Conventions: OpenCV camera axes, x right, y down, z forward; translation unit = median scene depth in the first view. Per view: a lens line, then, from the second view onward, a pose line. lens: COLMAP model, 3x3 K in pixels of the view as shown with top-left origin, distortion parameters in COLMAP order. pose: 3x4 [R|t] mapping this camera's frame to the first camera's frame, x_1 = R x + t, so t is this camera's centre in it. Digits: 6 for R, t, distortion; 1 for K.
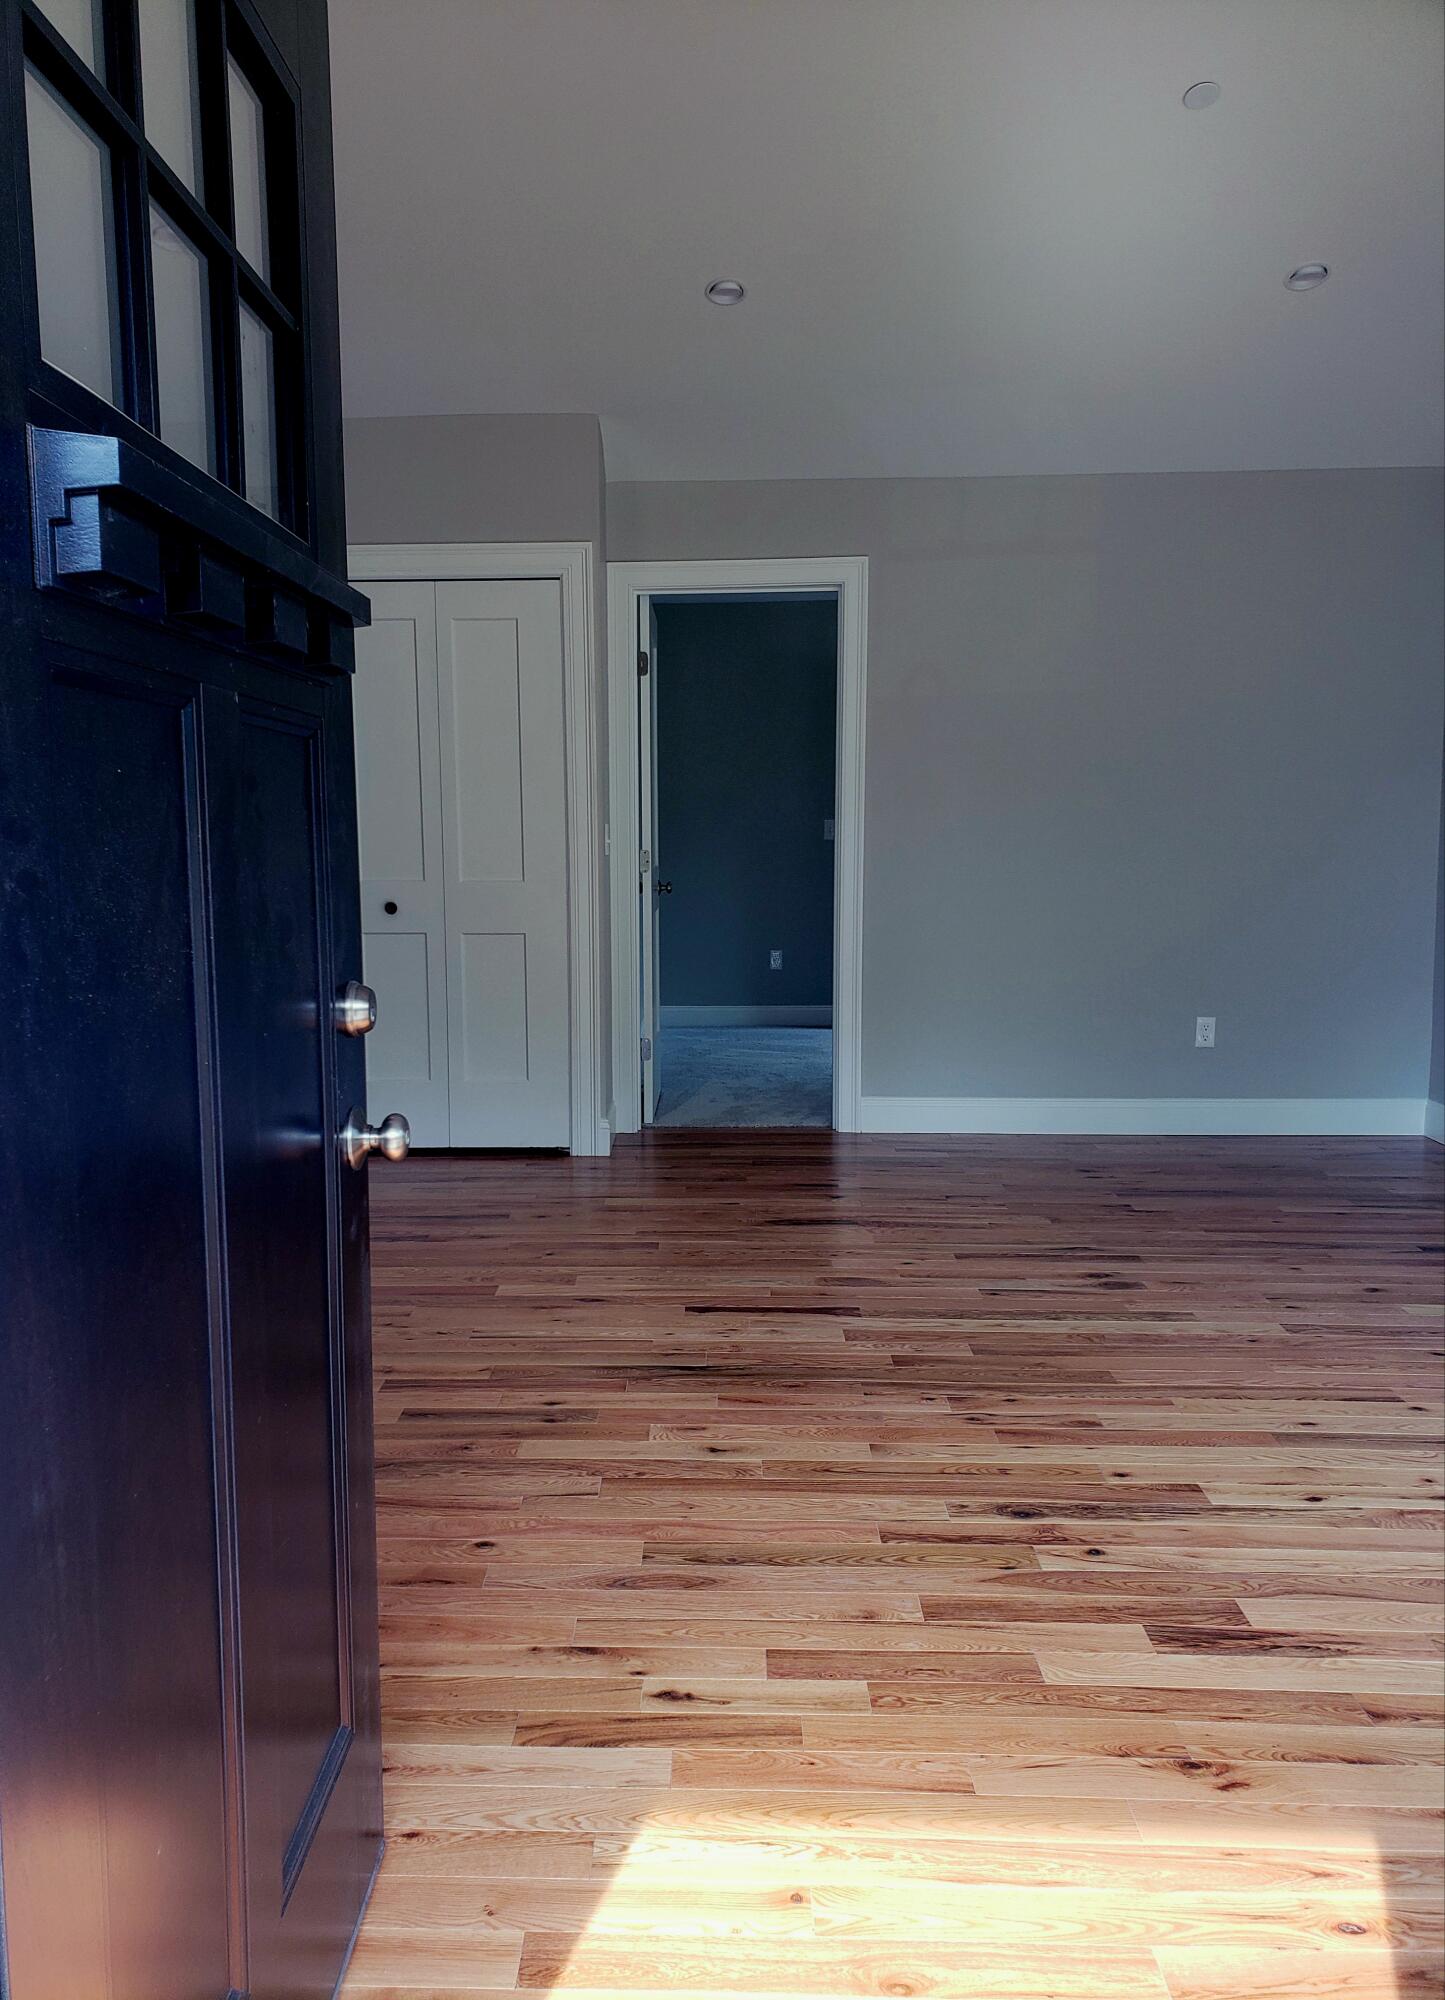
lens RADIAL K [[1558.8, 0, 641.8], [0, 1558.8, 1003.9], [0, 0, 1]] dist [0.052794, -0.013839]
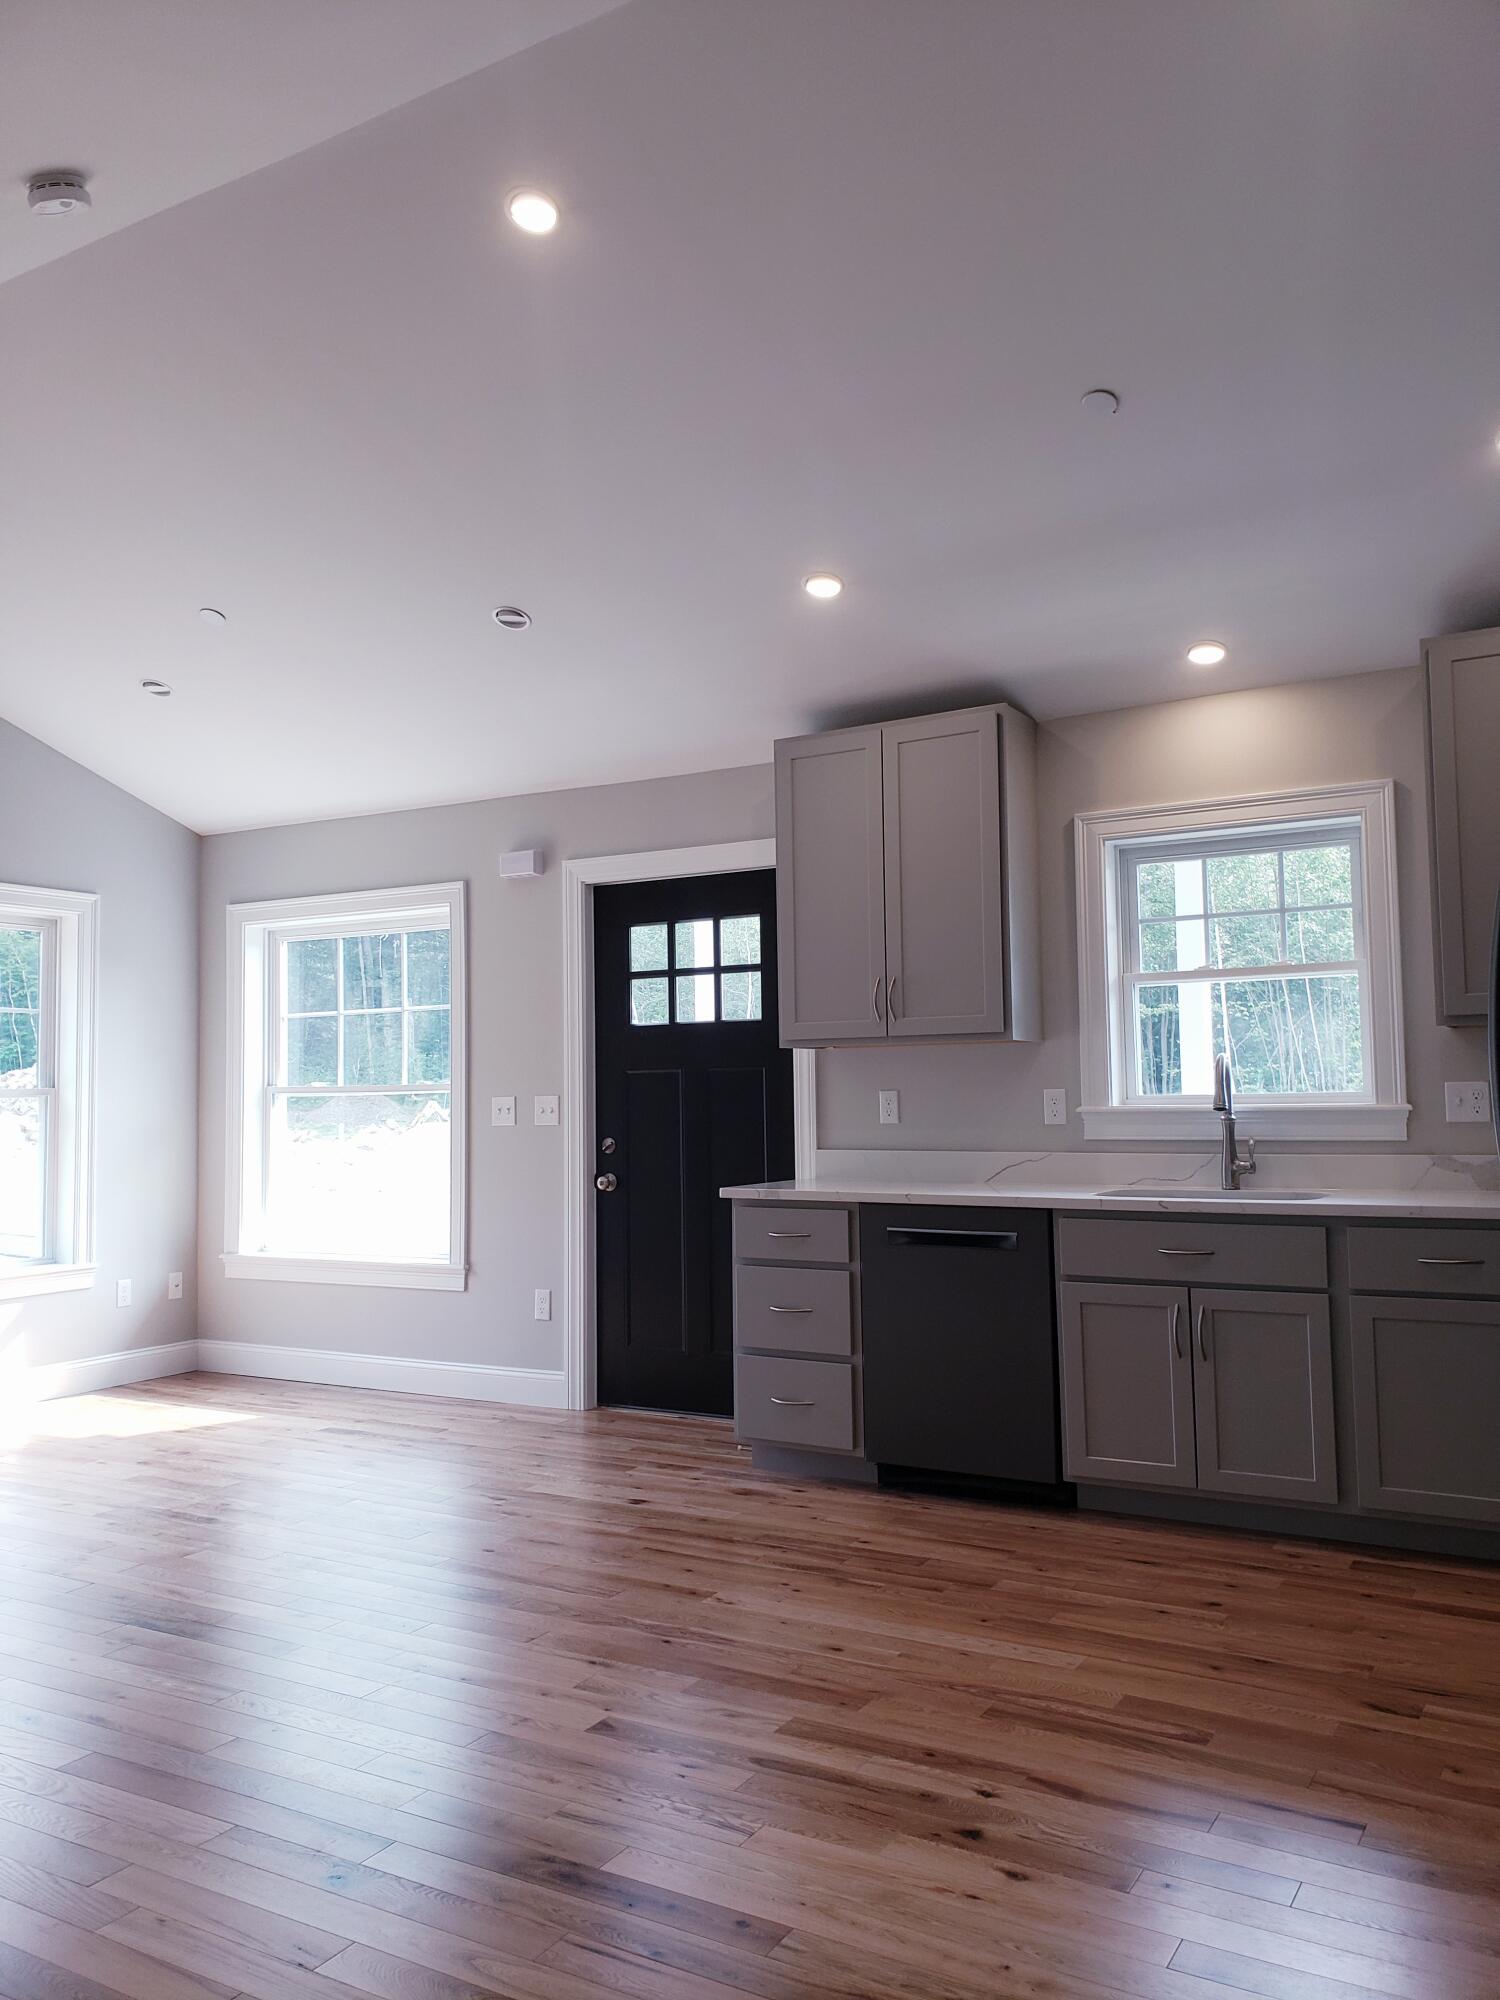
lens RADIAL K [[1556.1, 0, 740.6], [0, 1556.1, 981.4], [0, 0, 1]] dist [0.034760, -0.004708]
pose [[-0.888017, 0.059850, 0.455899, -0.870538], [0.079391, 0.996559, 0.023814, -0.197833], [-0.452905, 0.057342, -0.889713, 1.822811]]
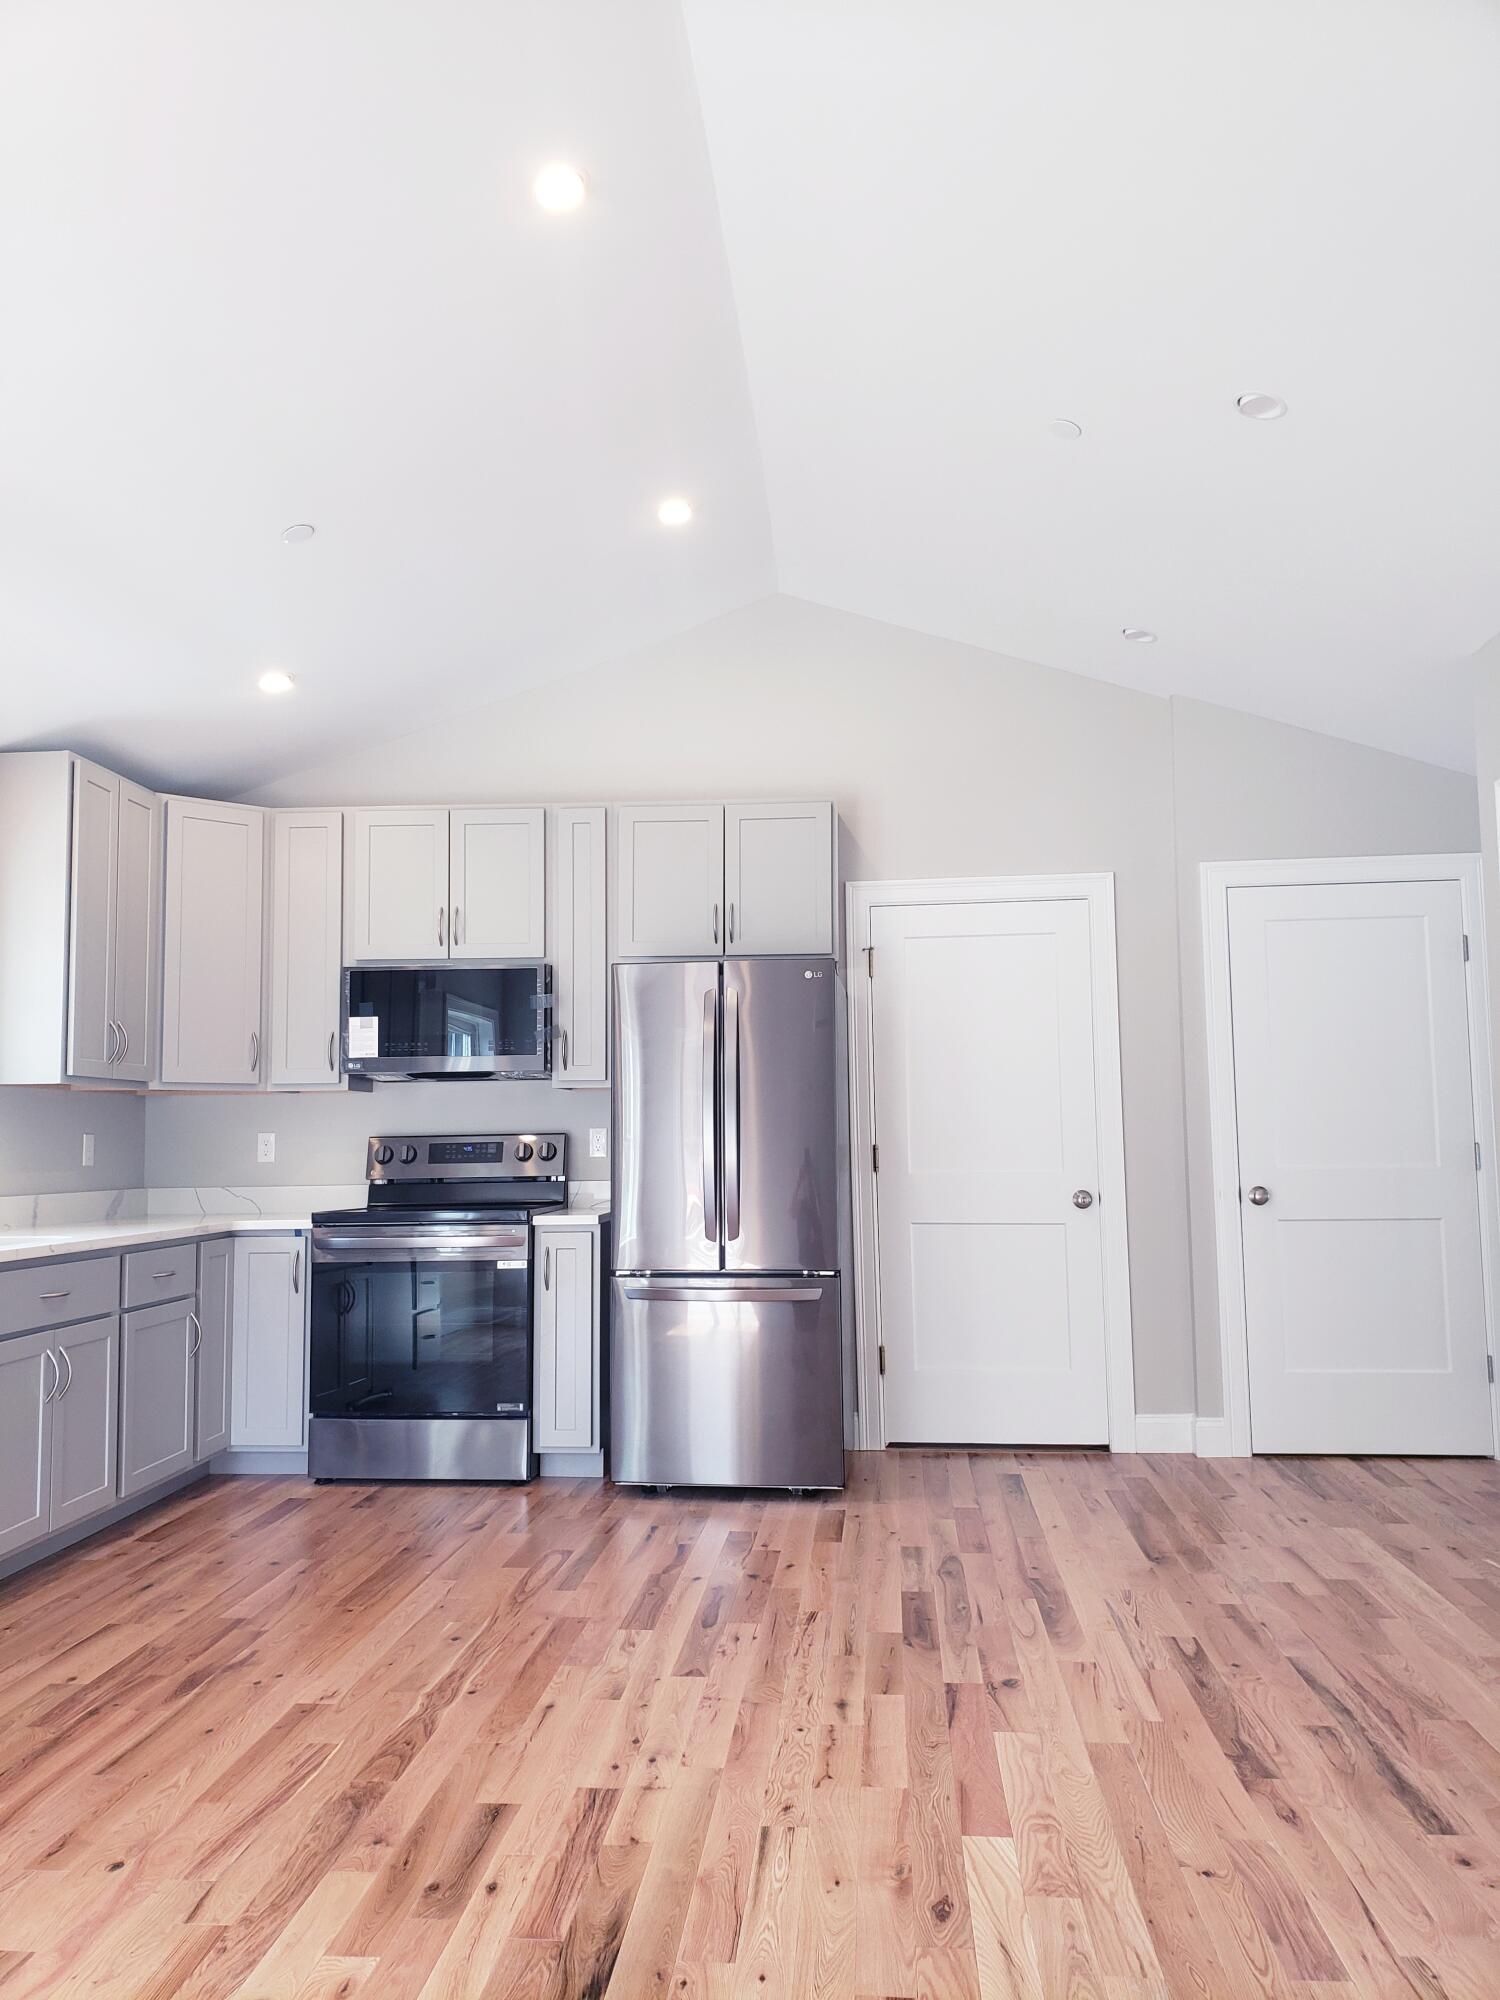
lens RADIAL K [[1556.1, 0, 713.1], [0, 1556.1, 1006.7], [0, 0, 1]] dist [0.034760, -0.004708]
pose [[-0.049000, -0.079180, -0.995655, 0.706661], [-0.107075, 0.991524, -0.073582, -0.112452], [0.993043, 0.103004, -0.057063, 1.099122]]
